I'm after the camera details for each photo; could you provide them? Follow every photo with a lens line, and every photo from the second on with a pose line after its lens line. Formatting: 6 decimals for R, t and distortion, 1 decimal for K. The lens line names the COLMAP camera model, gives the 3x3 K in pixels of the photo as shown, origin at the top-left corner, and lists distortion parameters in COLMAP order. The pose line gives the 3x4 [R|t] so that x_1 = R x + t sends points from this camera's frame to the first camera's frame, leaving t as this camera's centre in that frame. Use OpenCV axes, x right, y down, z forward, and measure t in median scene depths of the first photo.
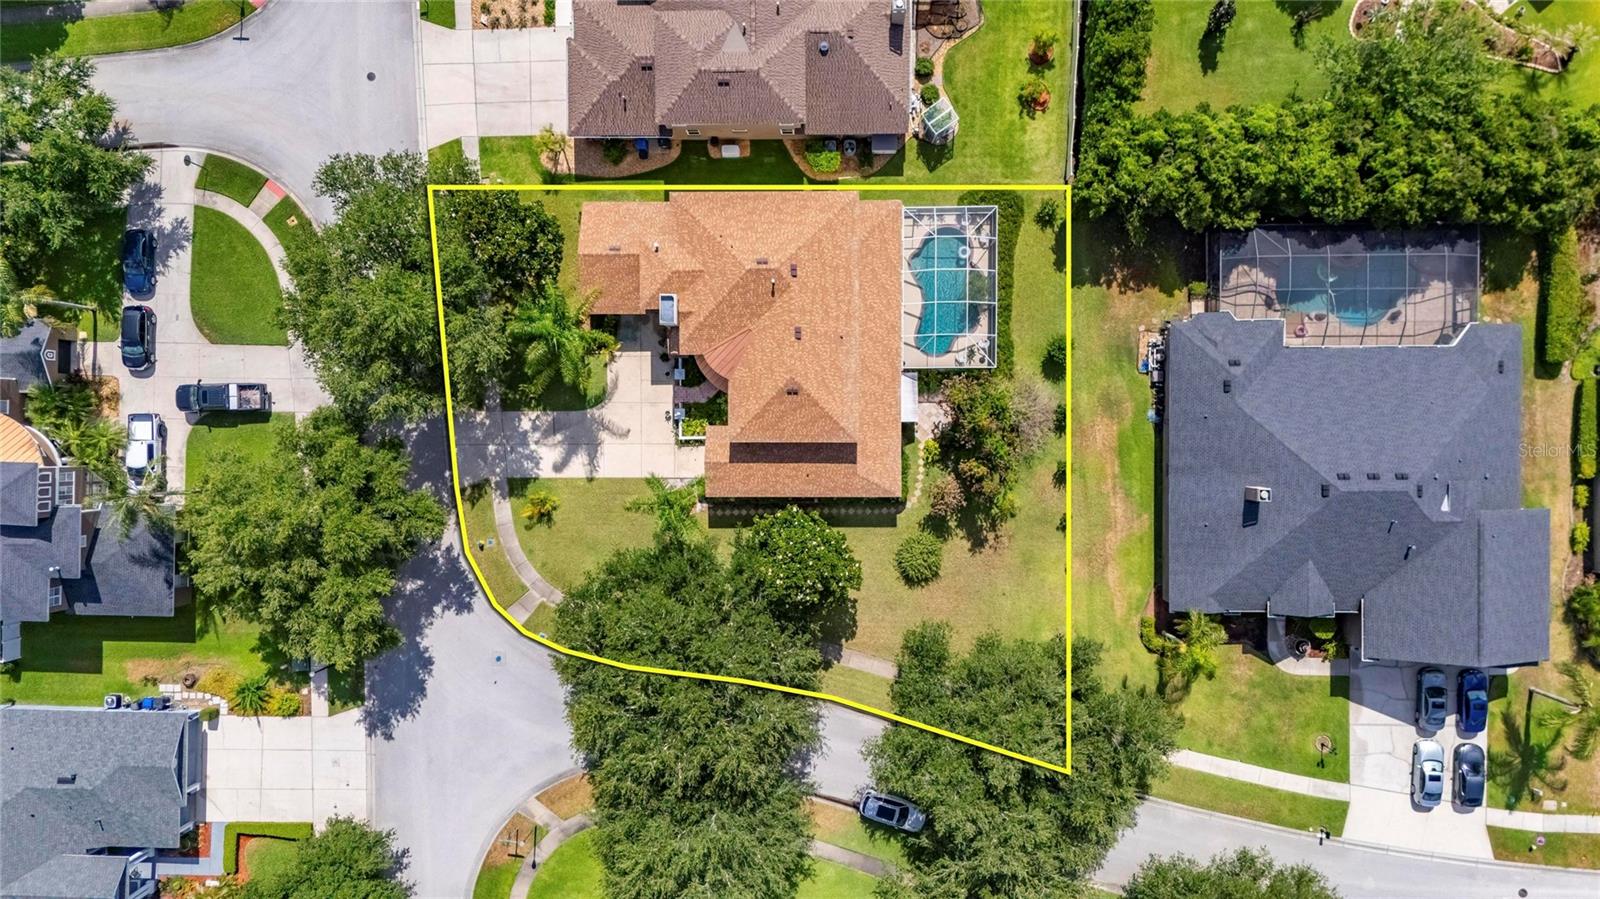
lens RADIAL K [[1173.2, 0, 803.2], [0, 1173.2, 459.6], [0, 0, 1]] dist [0.049528, -0.042028]
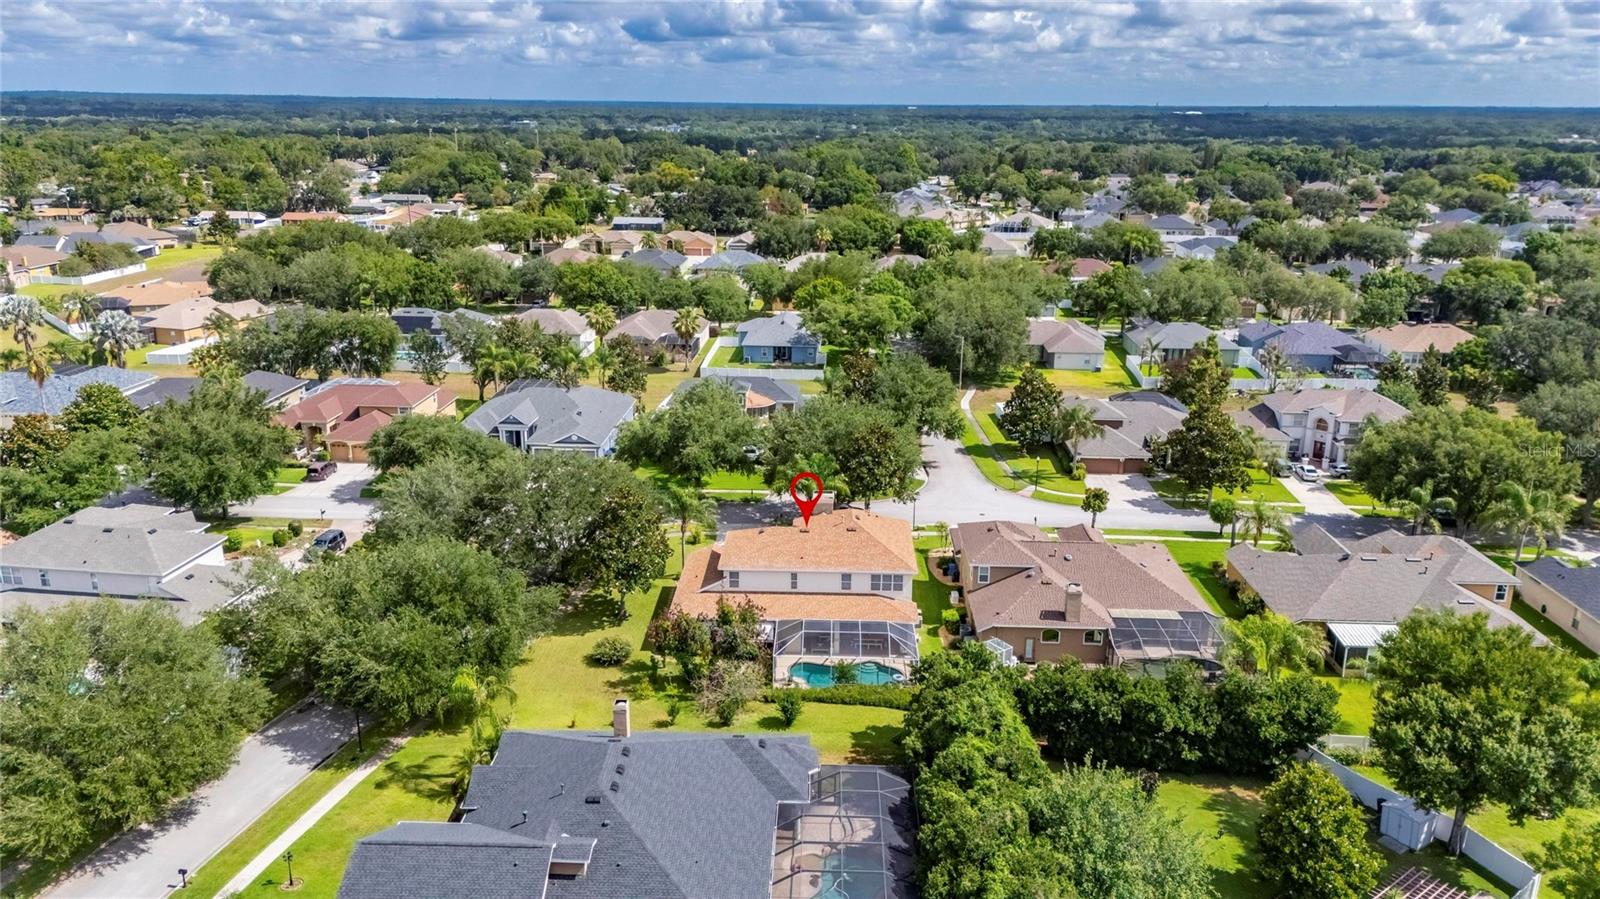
lens RADIAL K [[1173.2, 0, 803.2], [0, 1173.2, 459.6], [0, 0, 1]] dist [0.049528, -0.042028]
pose [[-0.027721, 0.311761, -0.949756, 1.105251], [-0.999262, -0.033932, 0.018027, -0.115151], [-0.026607, 0.949555, 0.312471, 0.461600]]
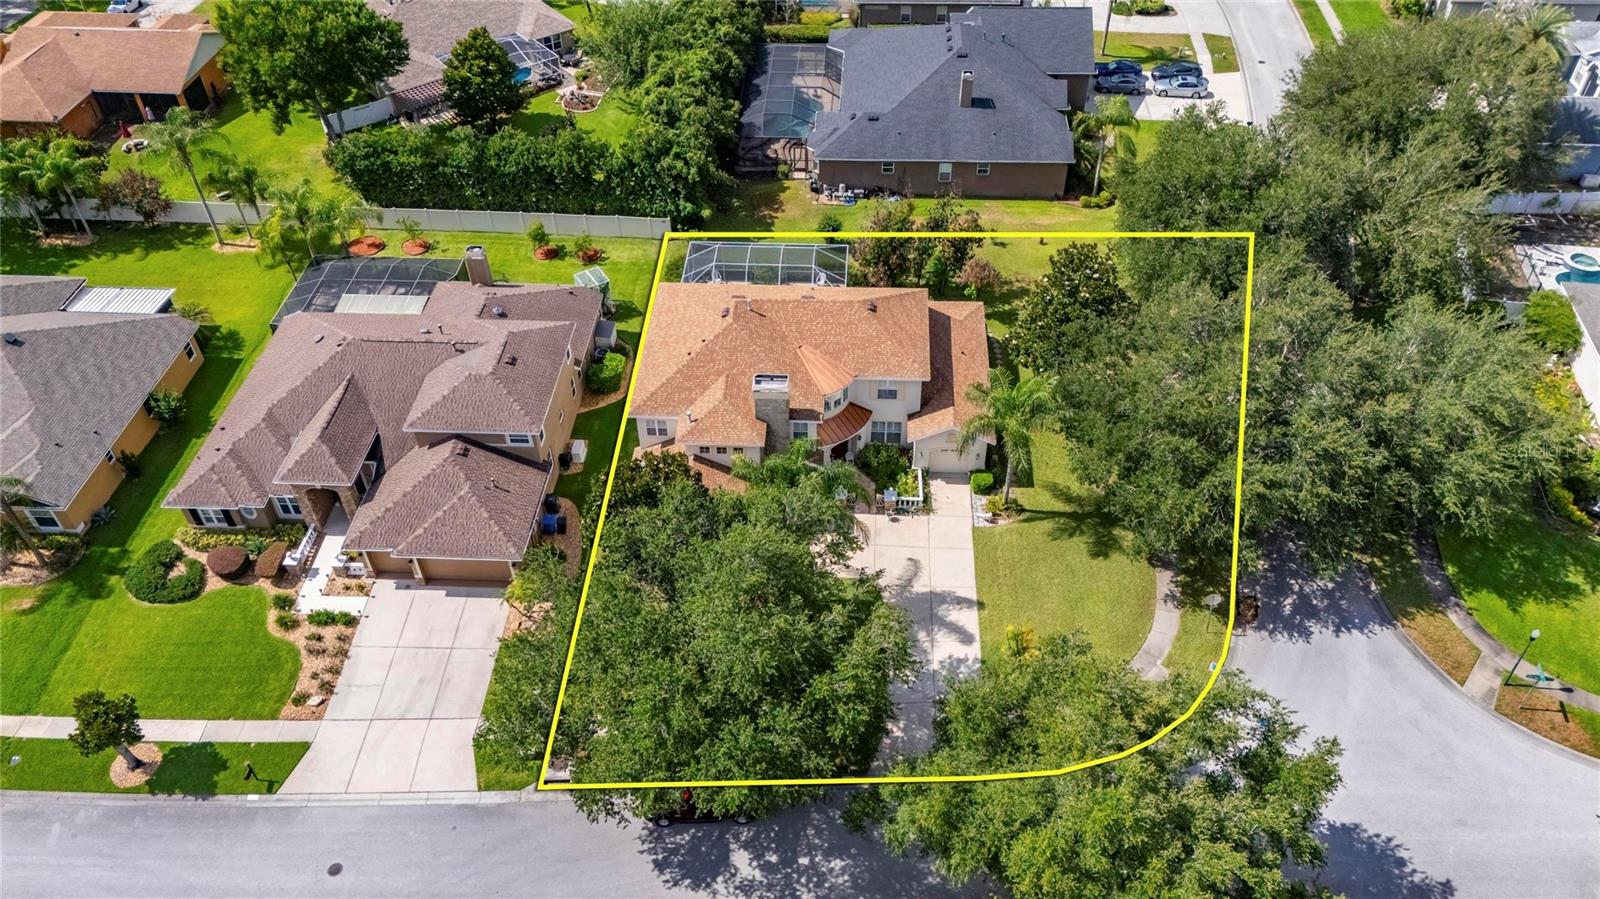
lens RADIAL K [[1173.2, 0, 803.2], [0, 1173.2, 459.6], [0, 0, 1]] dist [0.049528, -0.042028]
pose [[0.058518, -0.652281, 0.755715, -0.690259], [0.997750, 0.013414, -0.065682, -0.046654], [0.032706, 0.757859, 0.651599, 0.462499]]
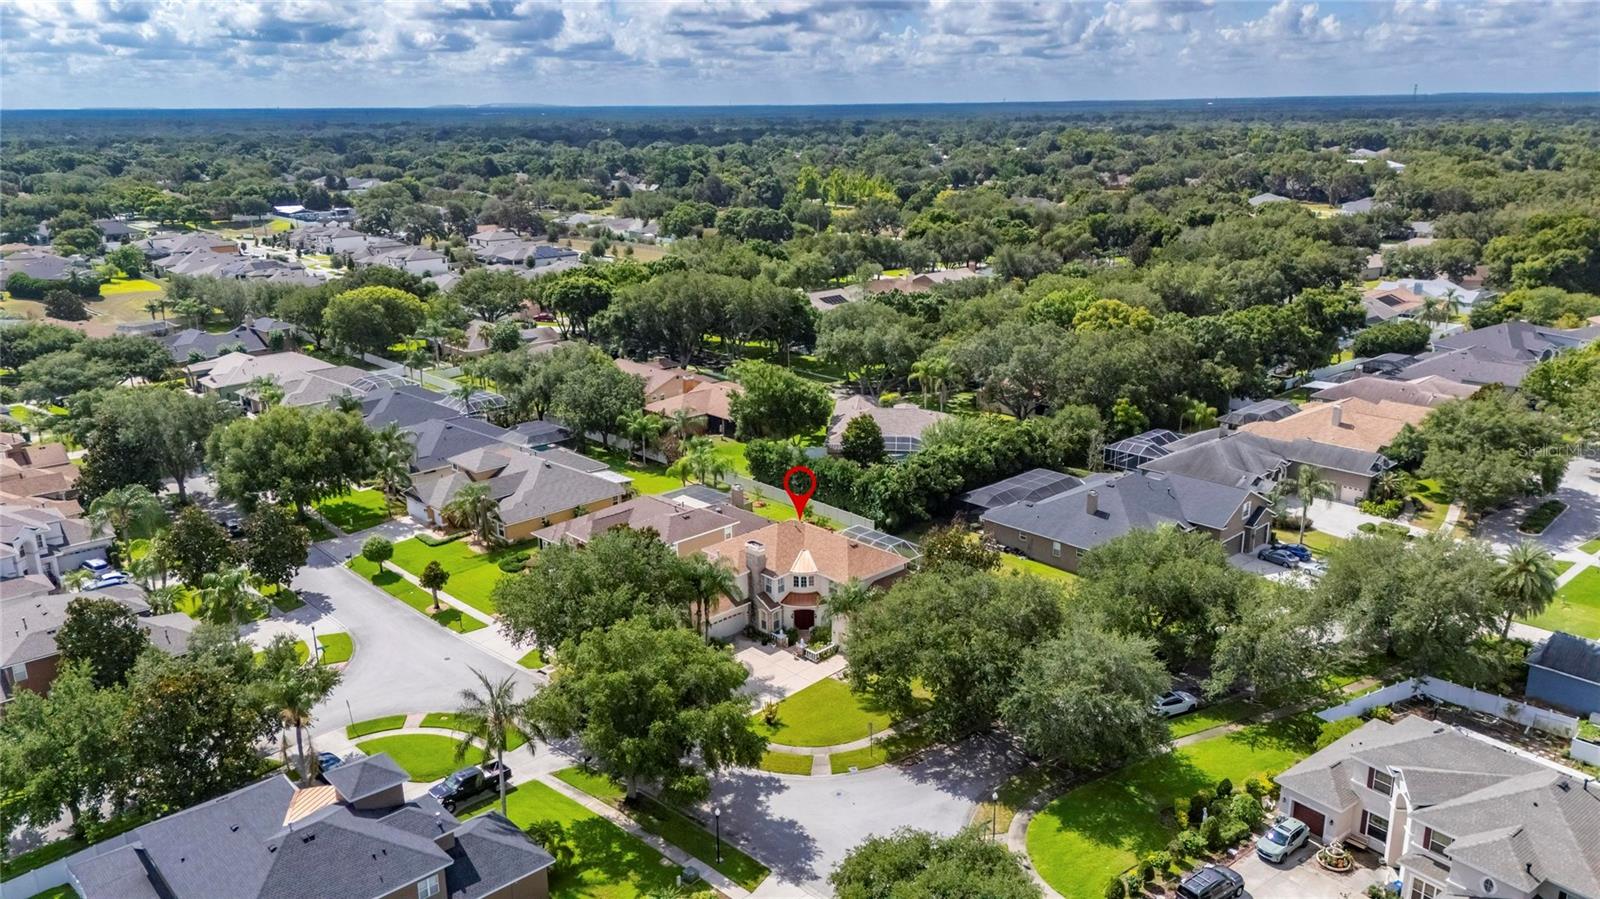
lens RADIAL K [[1173.2, 0, 803.2], [0, 1173.2, 459.6], [0, 0, 1]] dist [0.049528, -0.042028]
pose [[0.720875, -0.171412, 0.671533, -0.934035], [0.693056, 0.183314, -0.697187, 0.820866], [-0.003595, 0.967995, 0.250944, 0.477178]]
